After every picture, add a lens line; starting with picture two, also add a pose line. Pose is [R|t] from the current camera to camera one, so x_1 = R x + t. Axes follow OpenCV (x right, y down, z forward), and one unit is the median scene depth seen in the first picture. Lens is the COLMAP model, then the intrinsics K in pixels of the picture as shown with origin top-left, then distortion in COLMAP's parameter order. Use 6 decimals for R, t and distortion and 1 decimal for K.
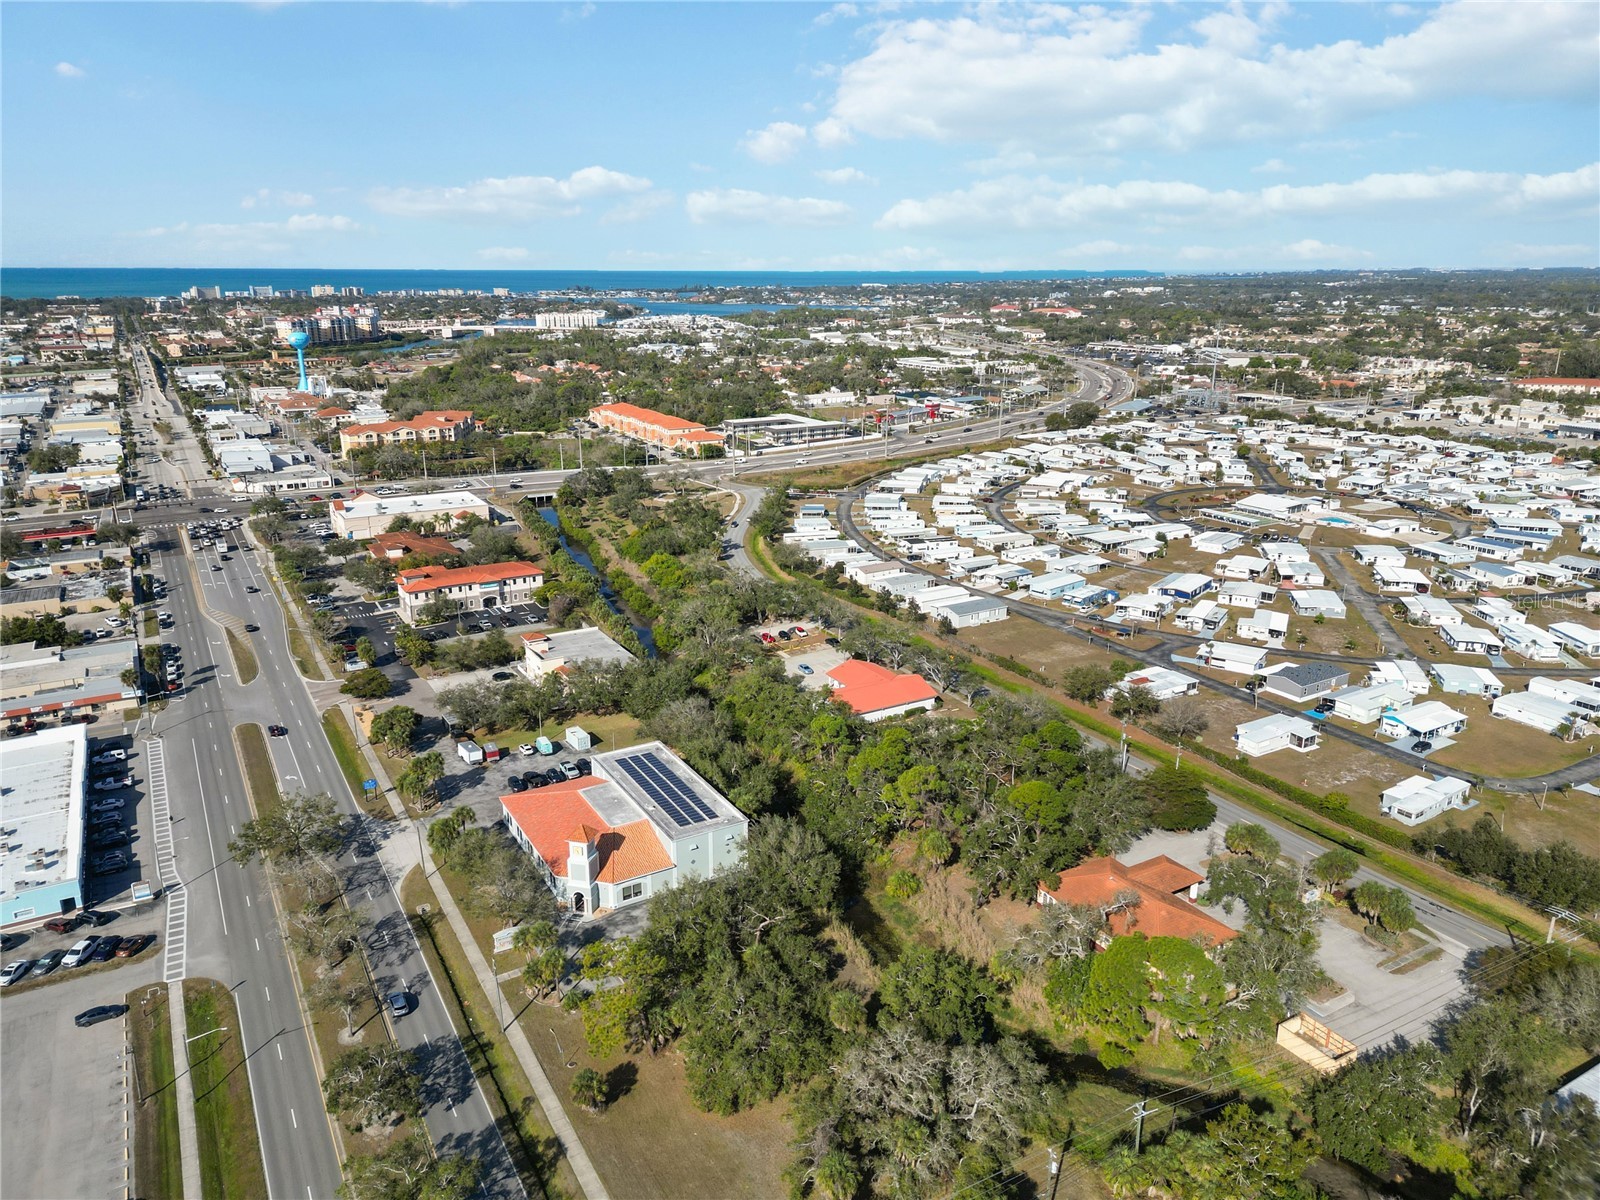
lens RADIAL K [[1111.4, 0, 797.0], [0, 1111.4, 602.9], [0, 0, 1]] dist [0.075136, -0.077784]
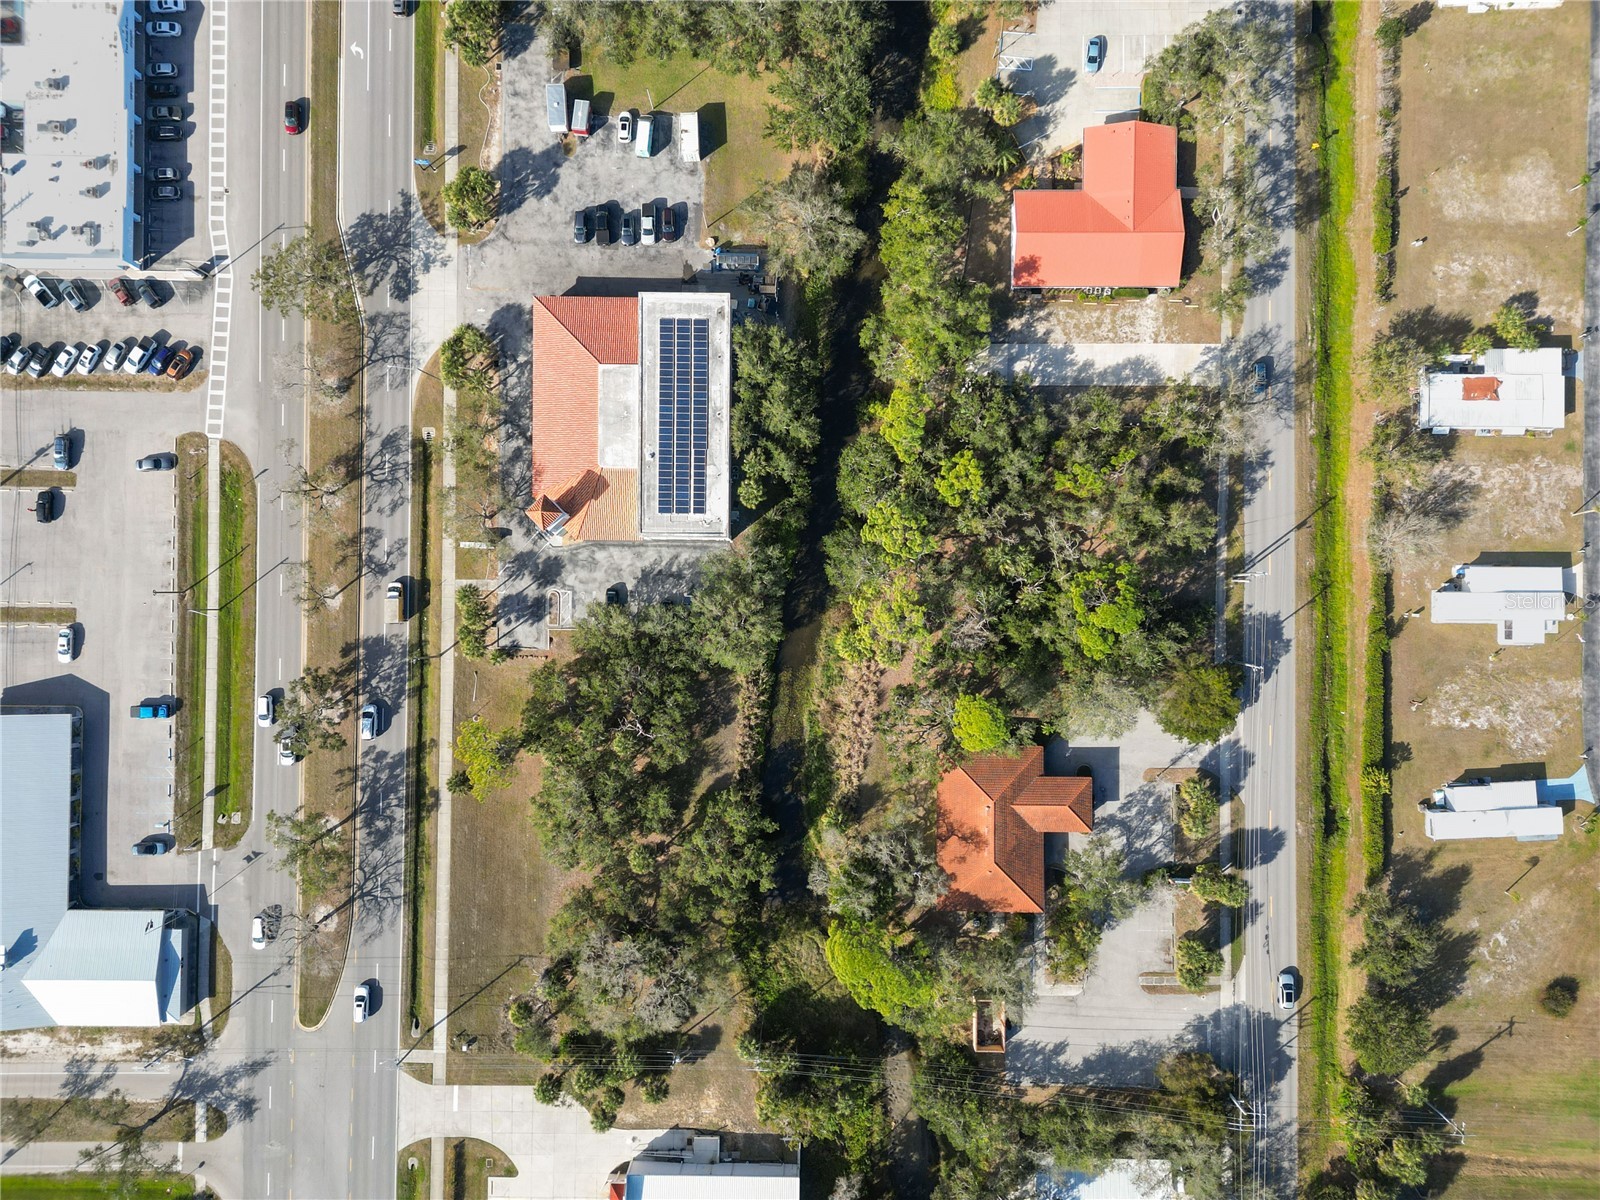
lens RADIAL K [[1122.8, 0, 800.0], [0, 1122.8, 600.0], [0, 0, 1]] dist [0.063352, -0.055326]
pose [[0.859392, 0.511091, -0.015169, 0.043237], [-0.136856, 0.258504, 0.956267, -0.598345], [0.492661, -0.819732, 0.292102, 0.614858]]
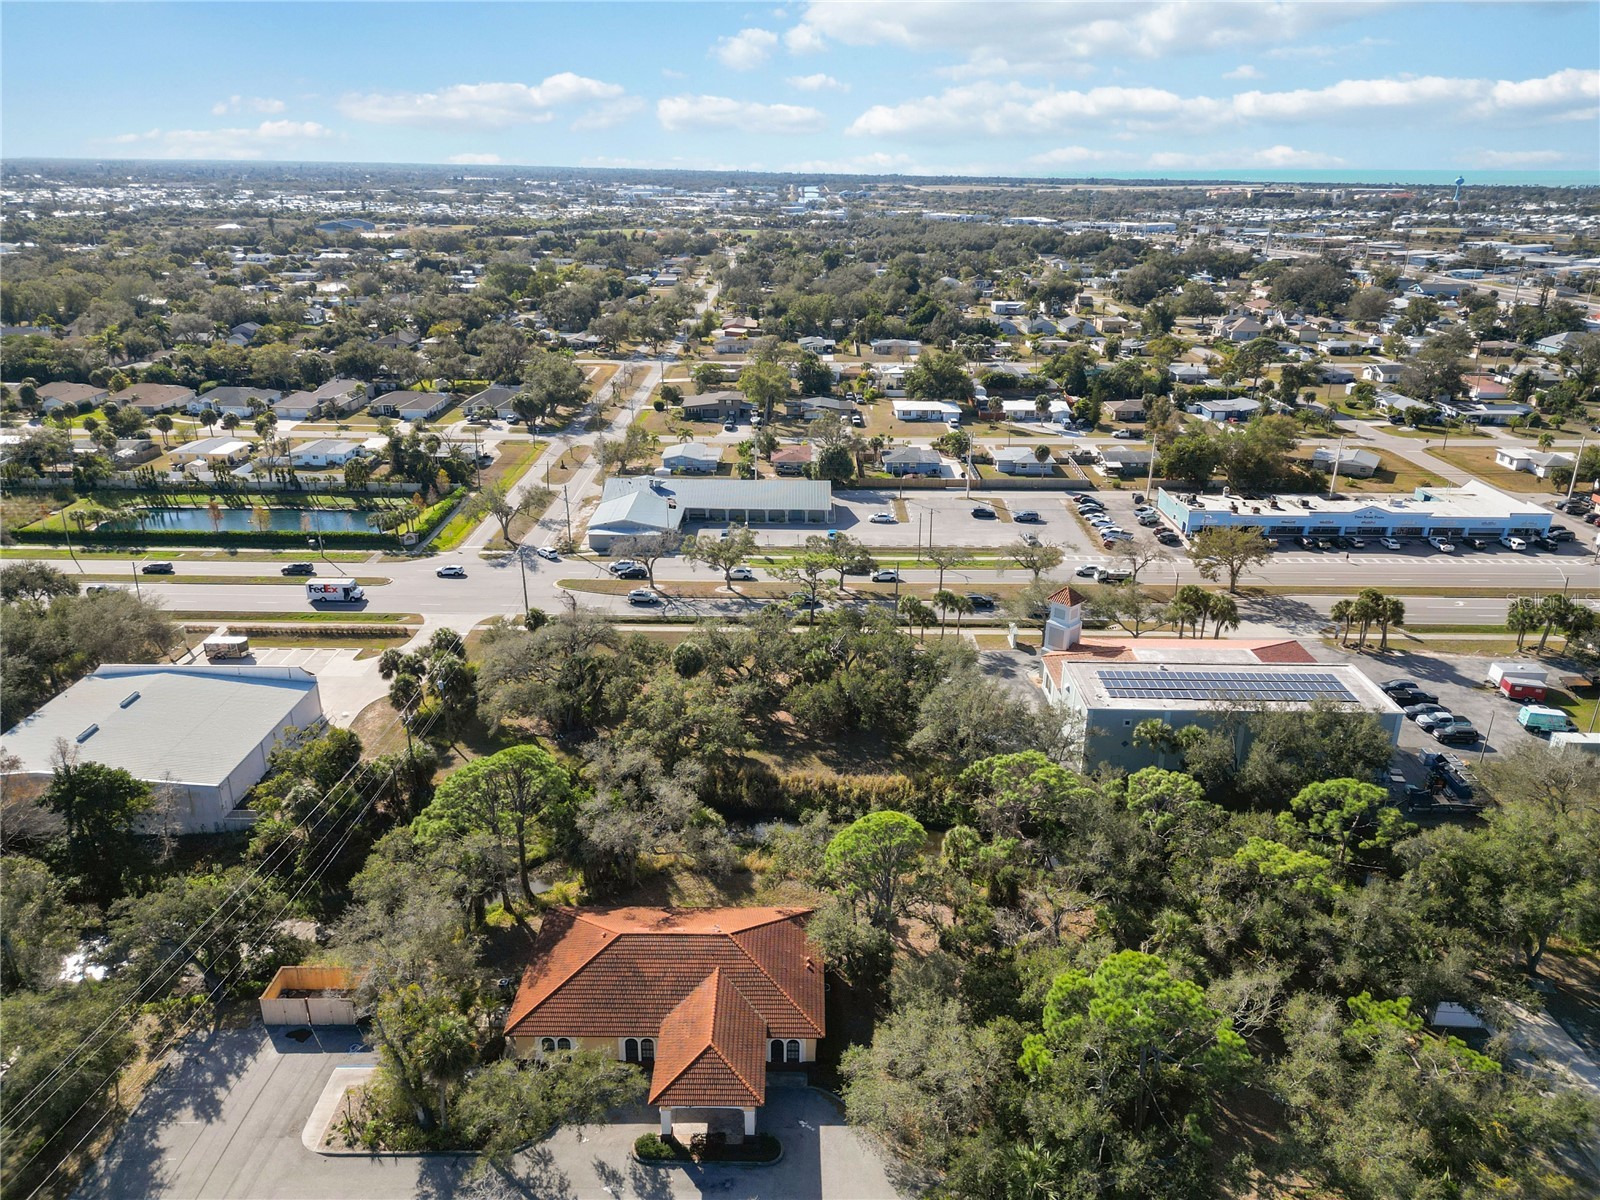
lens RADIAL K [[1111.4, 0, 797.0], [0, 1111.4, 602.9], [0, 0, 1]] dist [0.075136, -0.077784]
pose [[-0.512333, 0.311337, -0.800365, 0.530125], [-0.254197, 0.835232, 0.487618, -0.146209], [0.820304, 0.453273, -0.348776, 0.921651]]
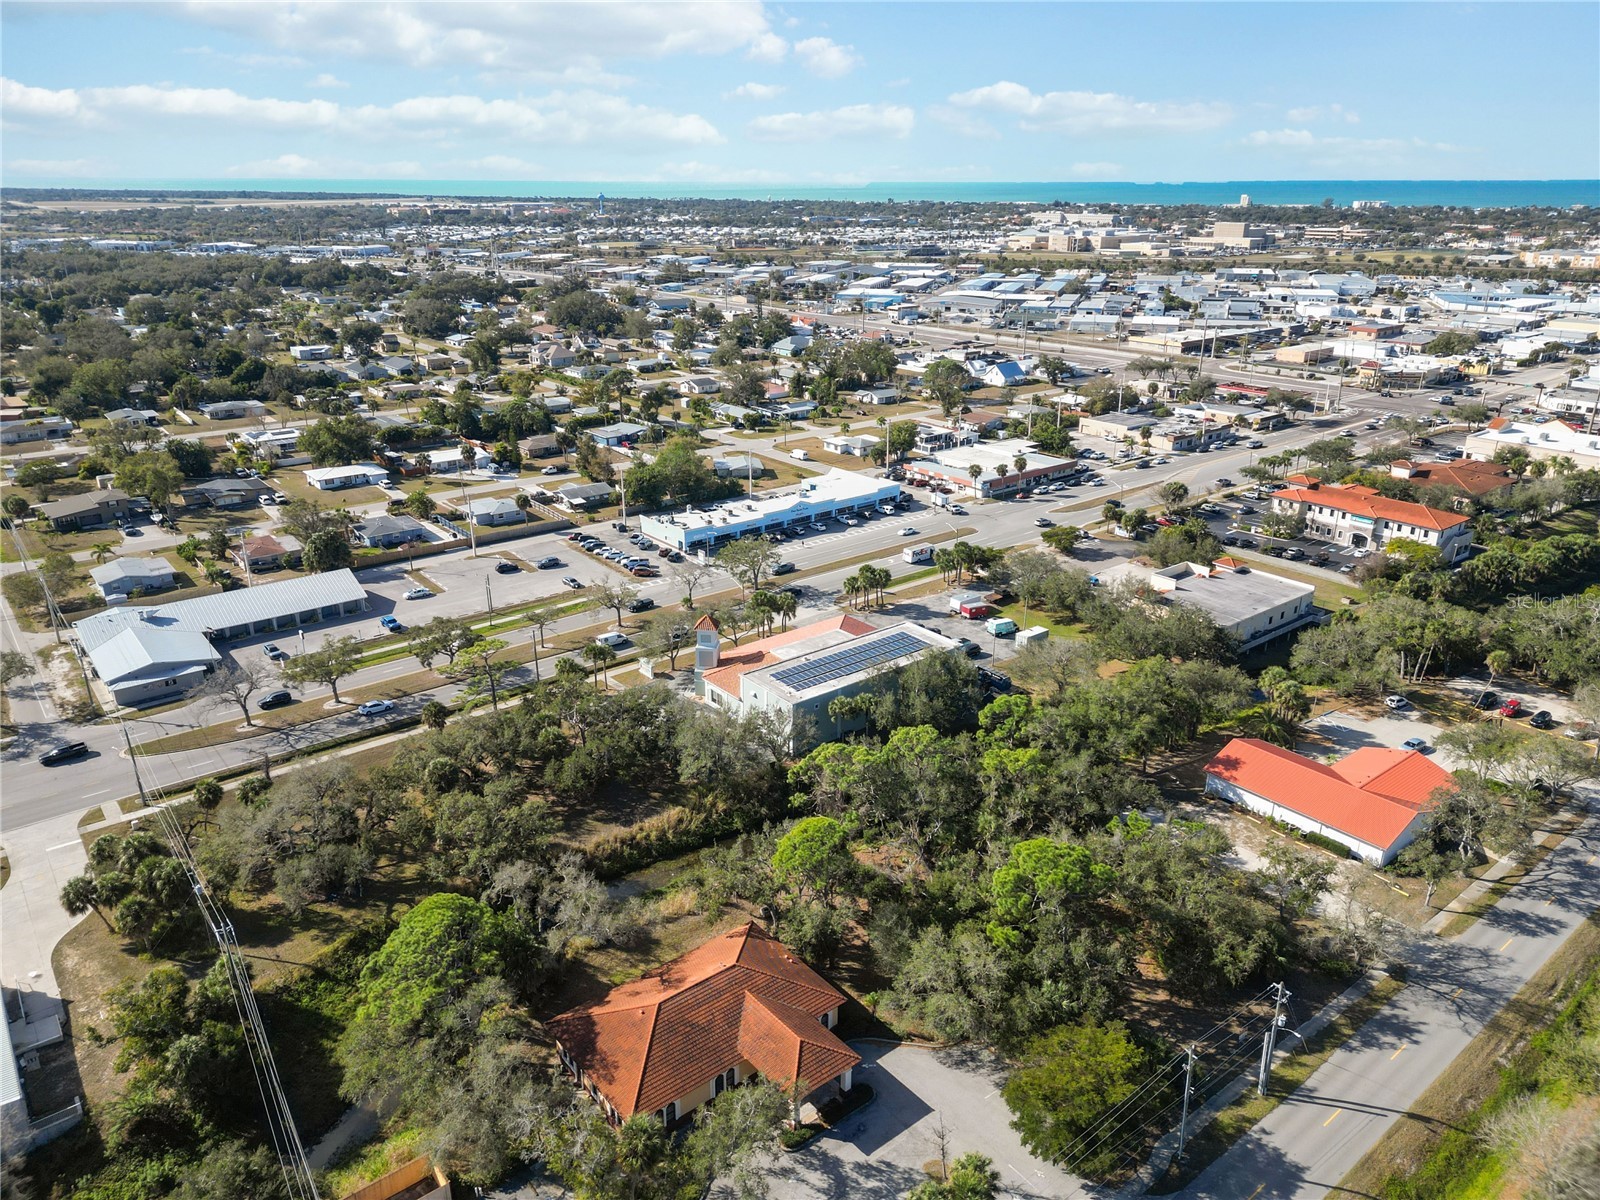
lens RADIAL K [[1111.4, 0, 797.0], [0, 1111.4, 602.9], [0, 0, 1]] dist [0.075136, -0.077784]
pose [[0.147517, 0.352428, -0.924139, 0.663375], [-0.287895, 0.909203, 0.300776, -0.134422], [0.946232, 0.221686, 0.235585, 0.663511]]
